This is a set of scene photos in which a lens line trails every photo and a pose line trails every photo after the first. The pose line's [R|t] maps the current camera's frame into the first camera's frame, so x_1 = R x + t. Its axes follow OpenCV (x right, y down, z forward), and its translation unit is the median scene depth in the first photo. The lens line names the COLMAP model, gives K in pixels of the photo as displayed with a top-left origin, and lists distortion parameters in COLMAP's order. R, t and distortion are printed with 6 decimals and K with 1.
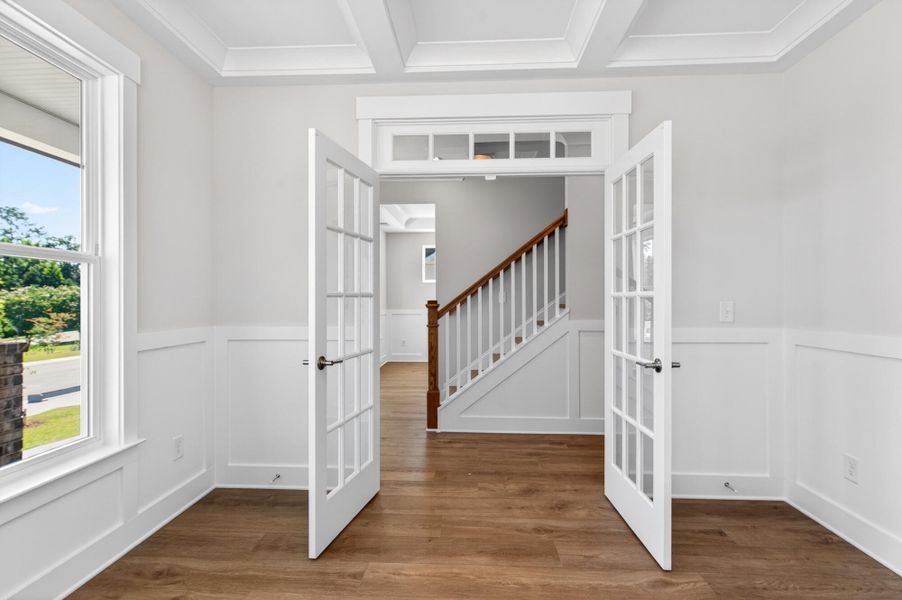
lens RADIAL K [[425.9, 0, 451.0], [0, 425.9, 300.0], [0, 0, 1]] dist [0.000573, 0.000580]
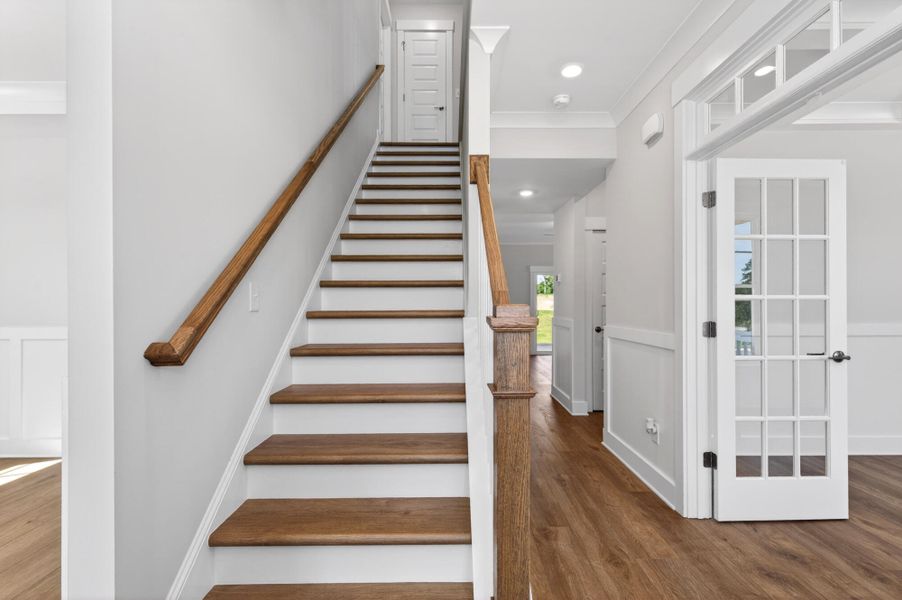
lens RADIAL K [[425.9, 0, 451.0], [0, 425.9, 300.0], [0, 0, 1]] dist [0.000573, 0.000580]
pose [[-0.043718, 0.007377, 0.999017, -0.529835], [0.002063, 0.999971, -0.007294, -0.002411], [-0.999042, 0.001742, -0.043732, 1.662440]]
